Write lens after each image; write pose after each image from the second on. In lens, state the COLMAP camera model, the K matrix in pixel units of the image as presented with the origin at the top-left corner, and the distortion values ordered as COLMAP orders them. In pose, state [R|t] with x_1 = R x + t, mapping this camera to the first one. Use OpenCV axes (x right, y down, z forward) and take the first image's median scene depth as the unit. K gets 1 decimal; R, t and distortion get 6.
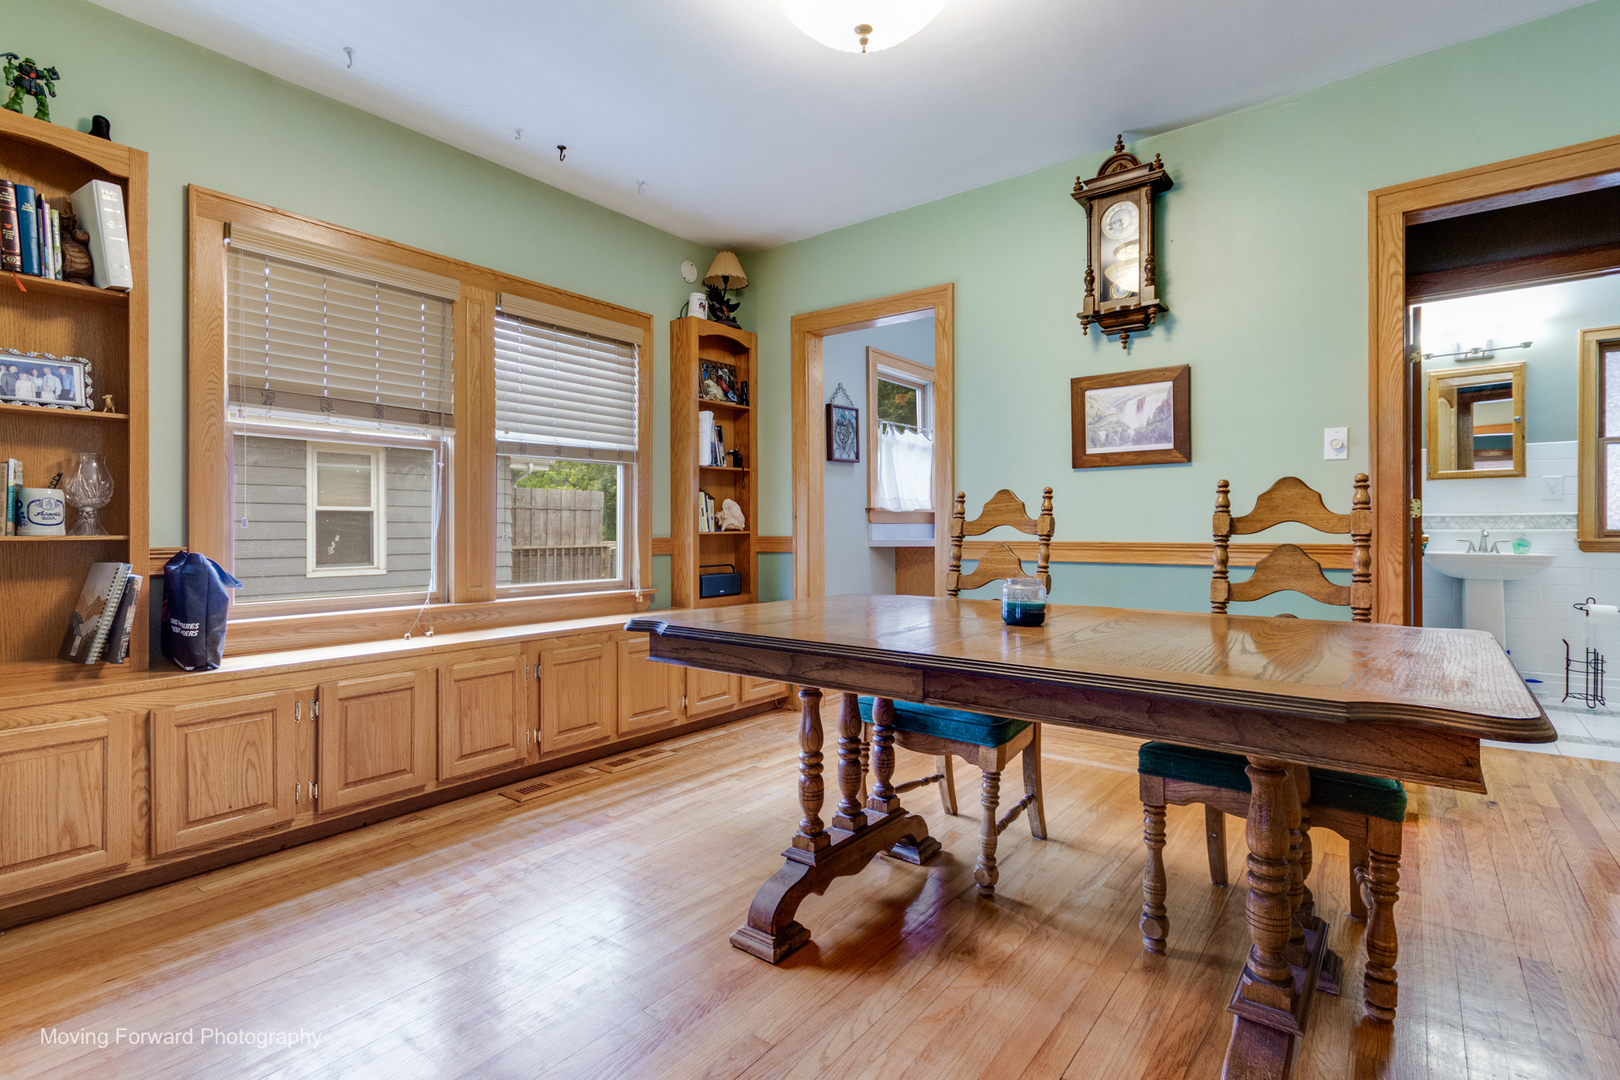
lens RADIAL K [[759.0, 0, 814.4], [0, 759.0, 529.5], [0, 0, 1]] dist [-0.000247, 0.000679]
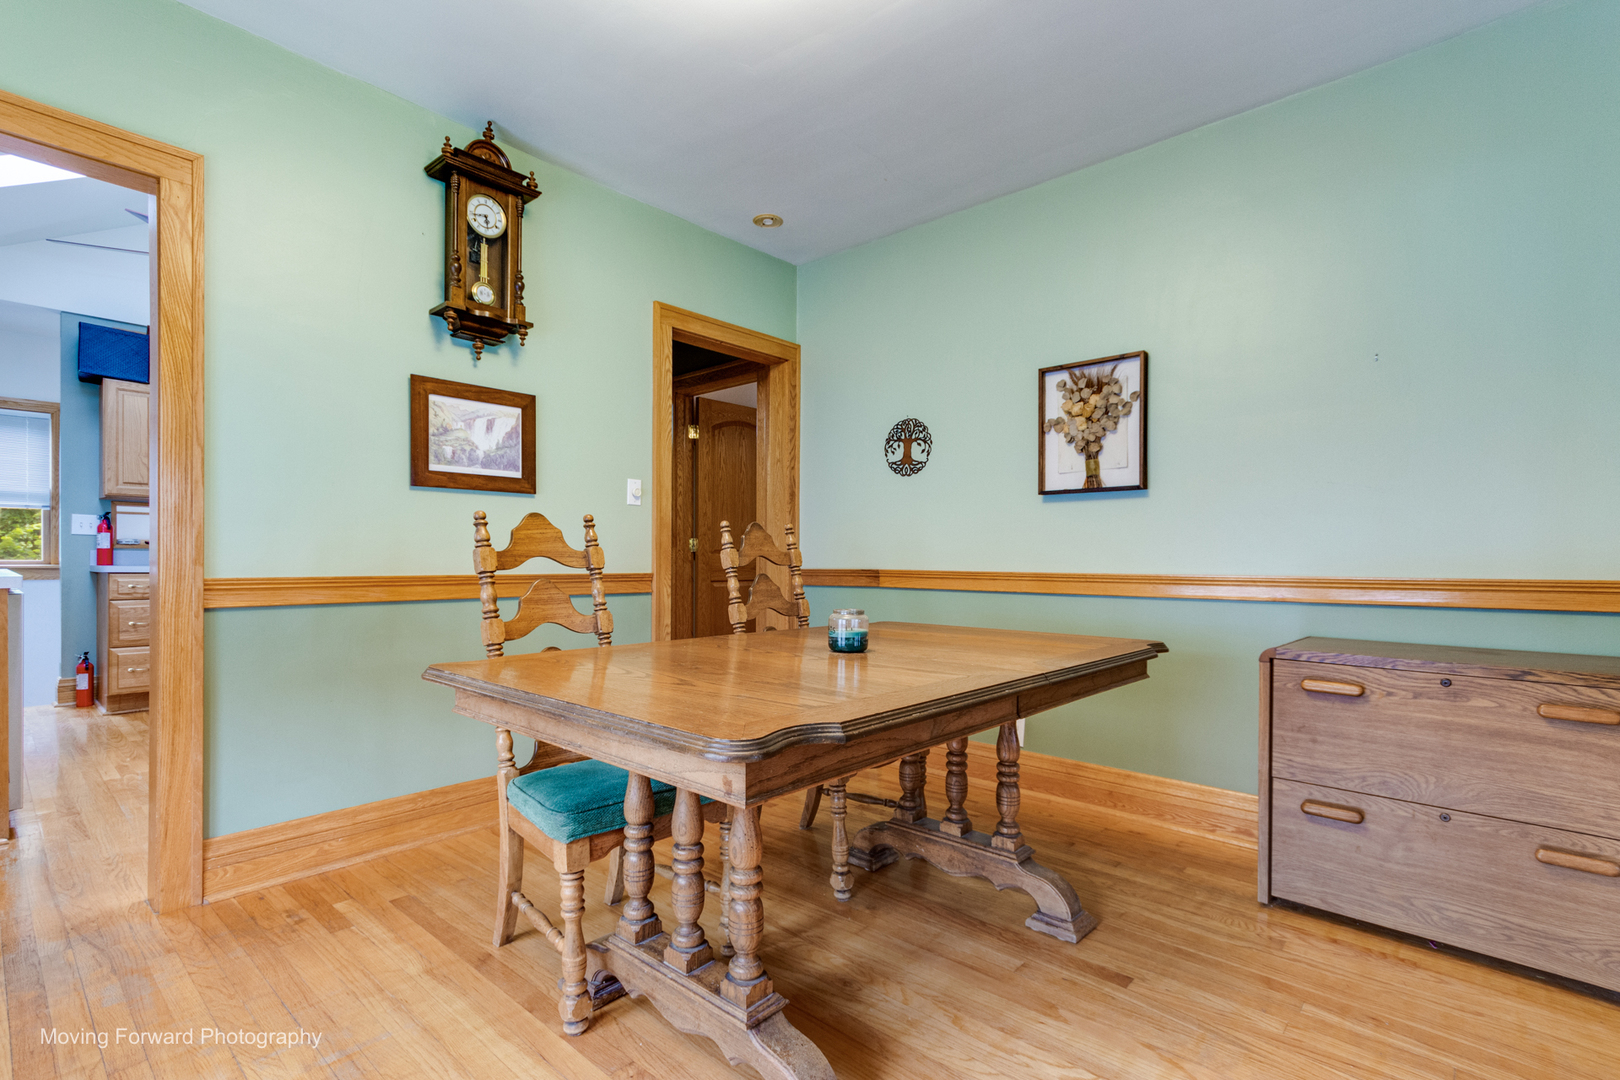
lens RADIAL K [[752.7, 0, 806.8], [0, 752.7, 558.4], [0, 0, 1]] dist [0.000009, 0.000175]
pose [[0.077798, 0.004735, 0.996958, -0.450260], [-0.005931, 0.999973, -0.004286, -0.001925], [-0.996952, -0.005580, 0.077824, 0.546655]]
